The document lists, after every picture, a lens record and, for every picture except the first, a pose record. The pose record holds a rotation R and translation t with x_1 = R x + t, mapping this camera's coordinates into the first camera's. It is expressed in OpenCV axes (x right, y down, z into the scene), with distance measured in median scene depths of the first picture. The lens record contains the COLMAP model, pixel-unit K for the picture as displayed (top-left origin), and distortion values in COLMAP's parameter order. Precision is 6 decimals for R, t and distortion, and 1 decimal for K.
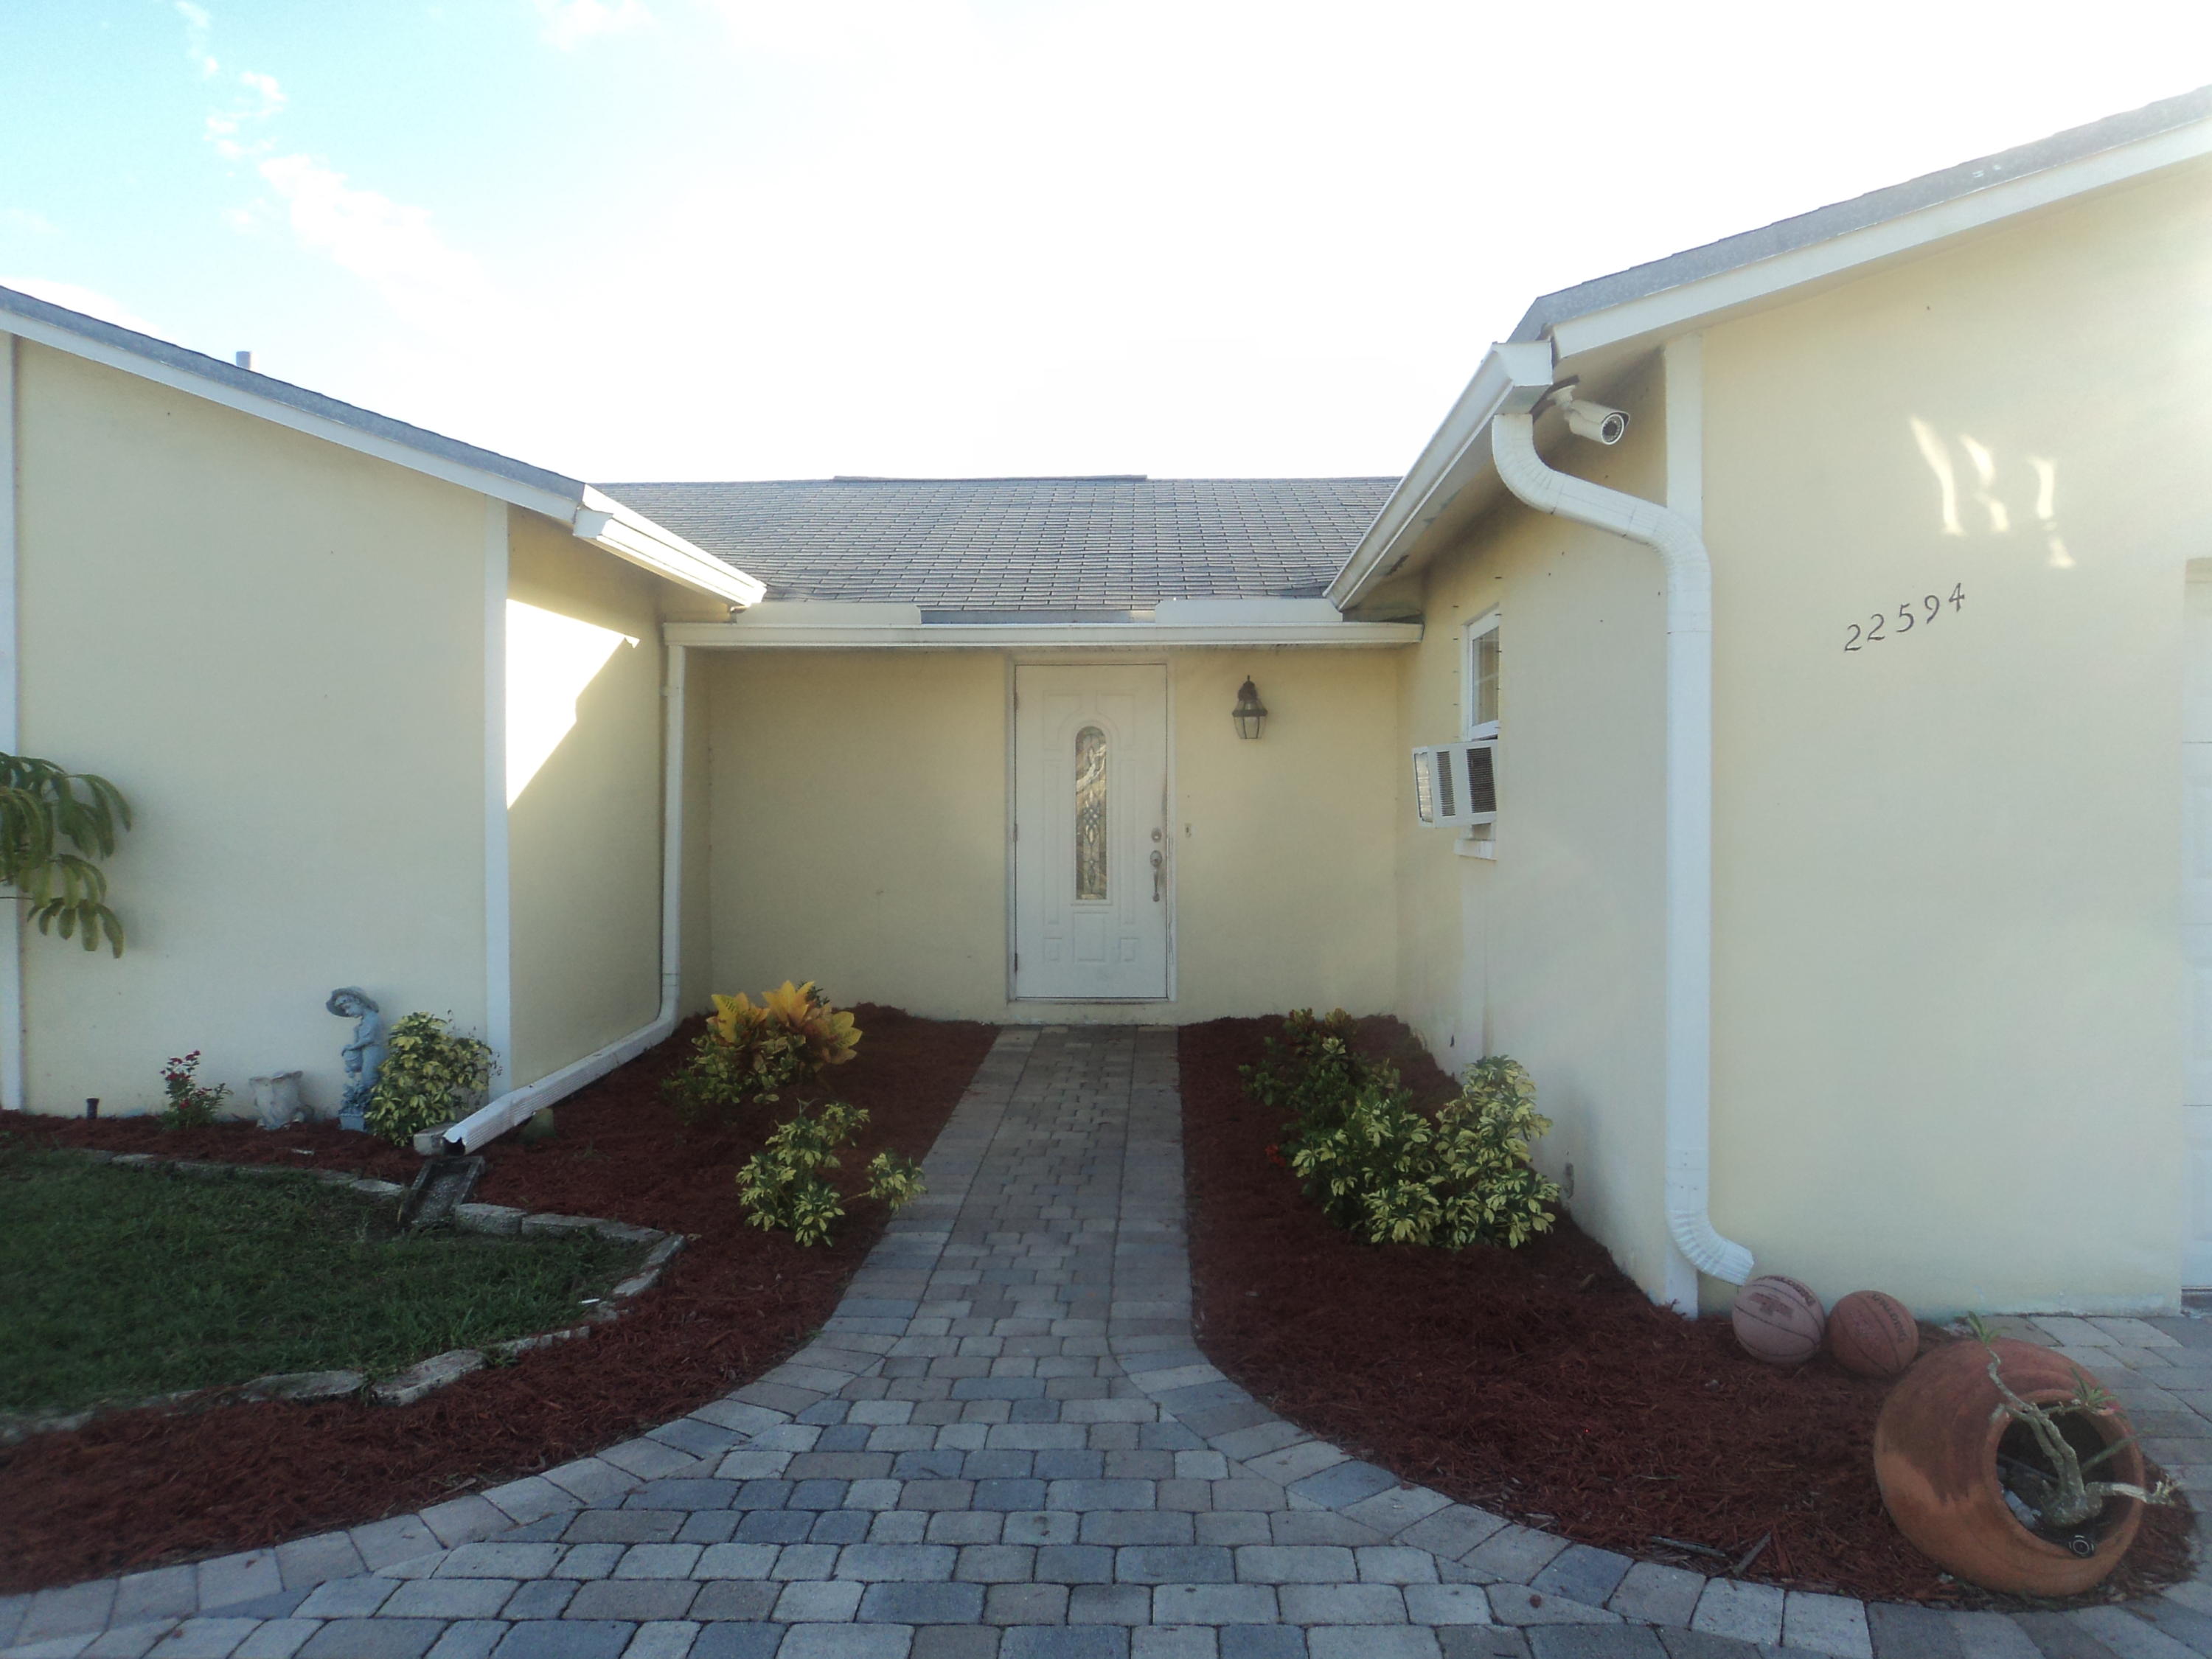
lens RADIAL K [[1580.6, 0, 1106.0], [0, 1580.6, 829.5], [0, 0, 1]] dist [0.005370, 0.003151]
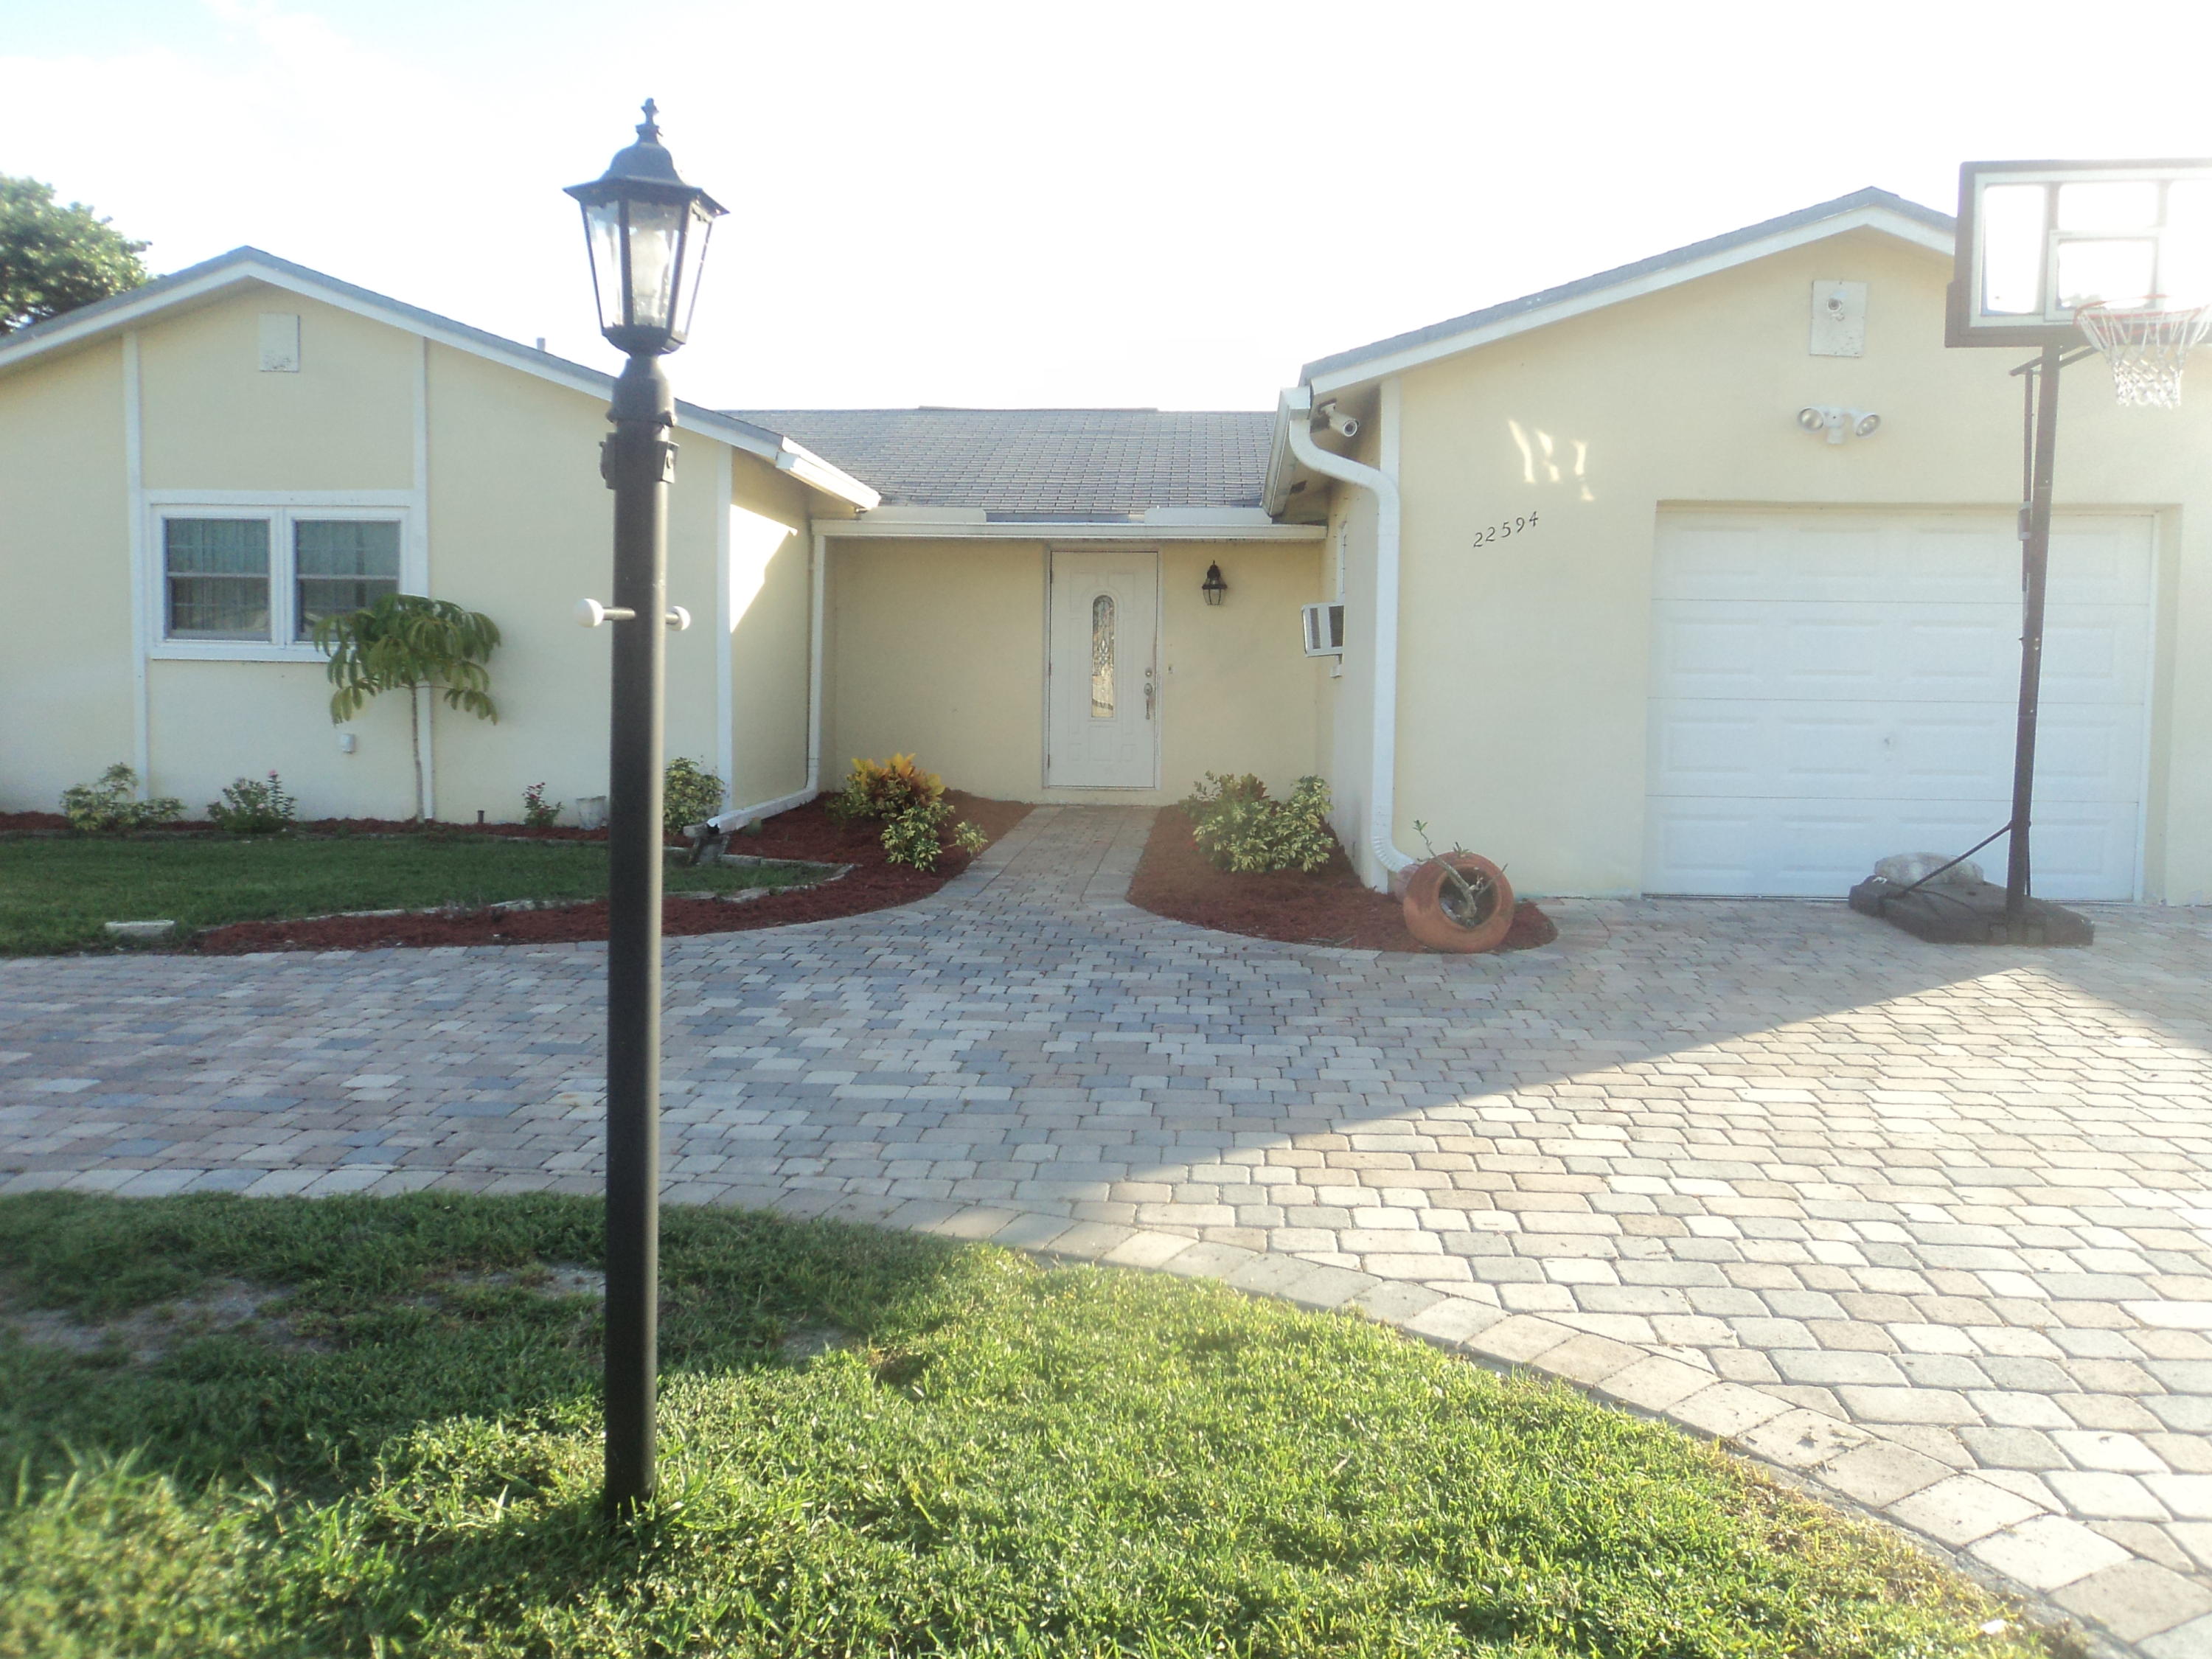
lens RADIAL K [[1767.8, 0, 1106.0], [0, 1767.8, 829.5], [0, 0, 1]] dist [-0.029438, 0.028436]
pose [[0.999021, 0.017595, -0.040594, 0.081661], [-0.015597, 0.998676, 0.049015, 0.089673], [0.041403, -0.048334, 0.997973, -0.795298]]
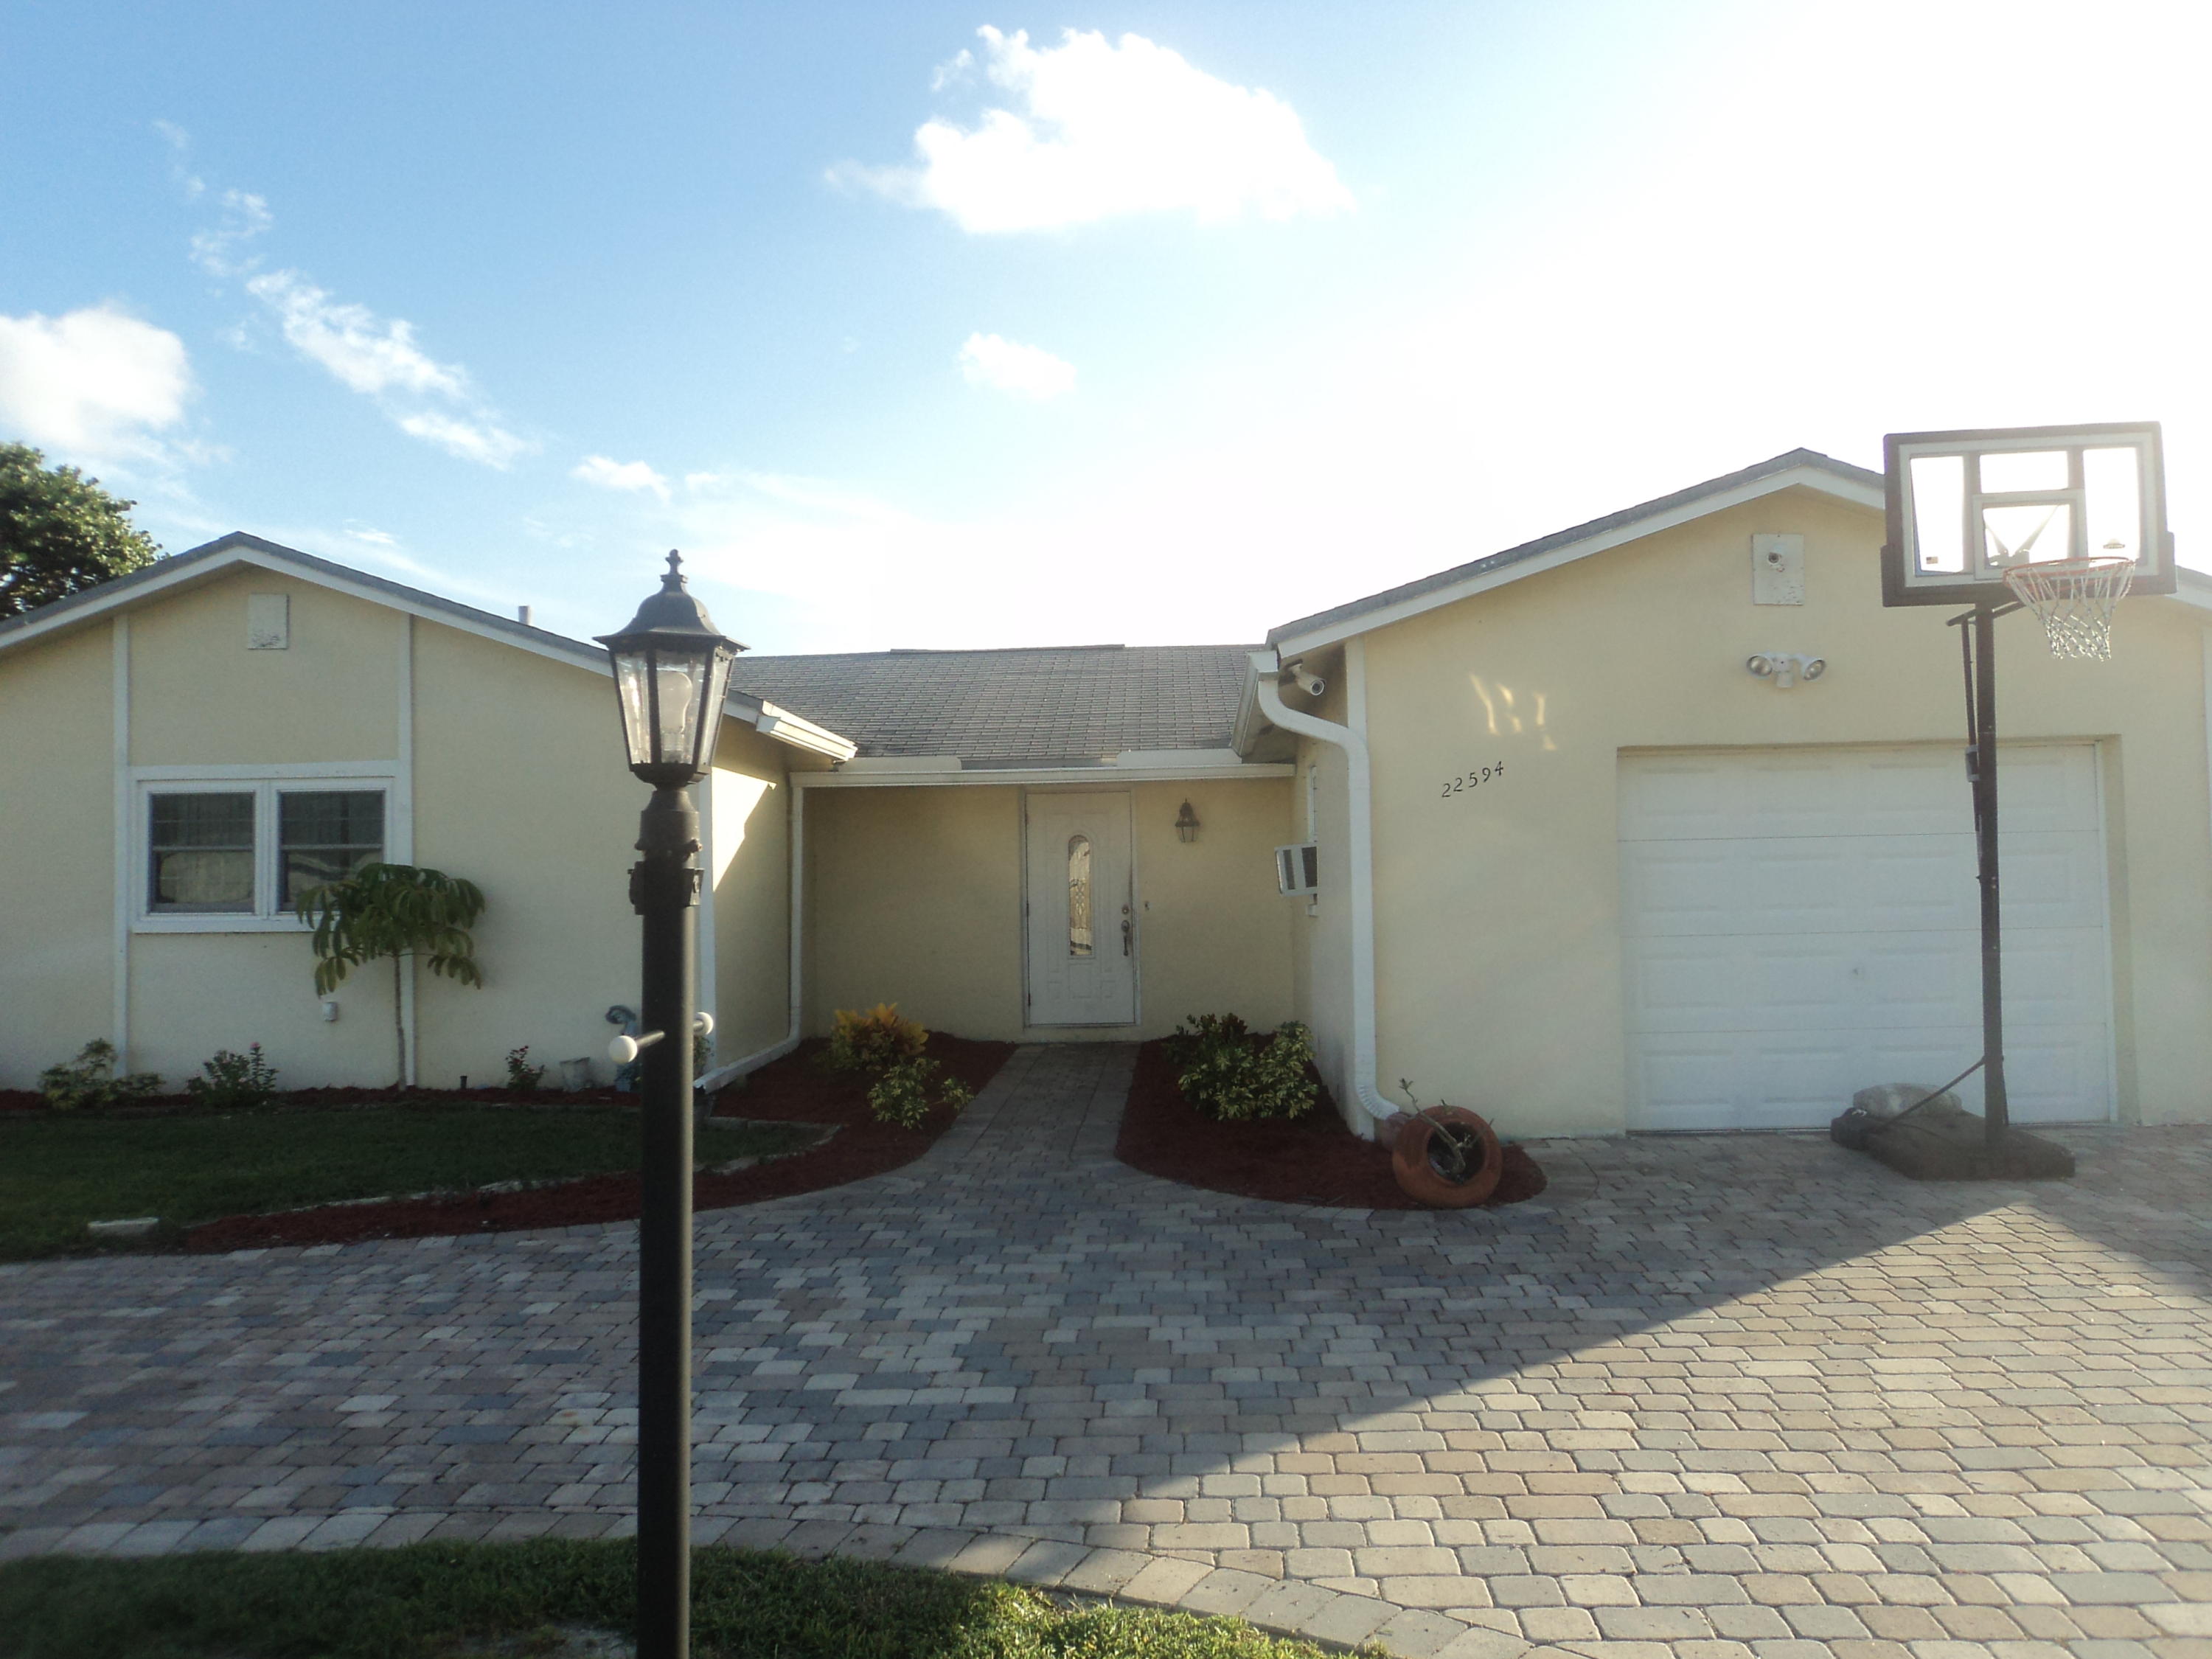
lens RADIAL K [[1762.0, 0, 1106.0], [0, 1762.0, 829.5], [0, 0, 1]] dist [-0.019117, 0.010416]
pose [[0.999569, -0.018155, -0.023088, 0.070876], [0.016763, 0.998111, -0.059107, 0.033963], [0.024117, 0.058695, 0.997985, -0.812707]]
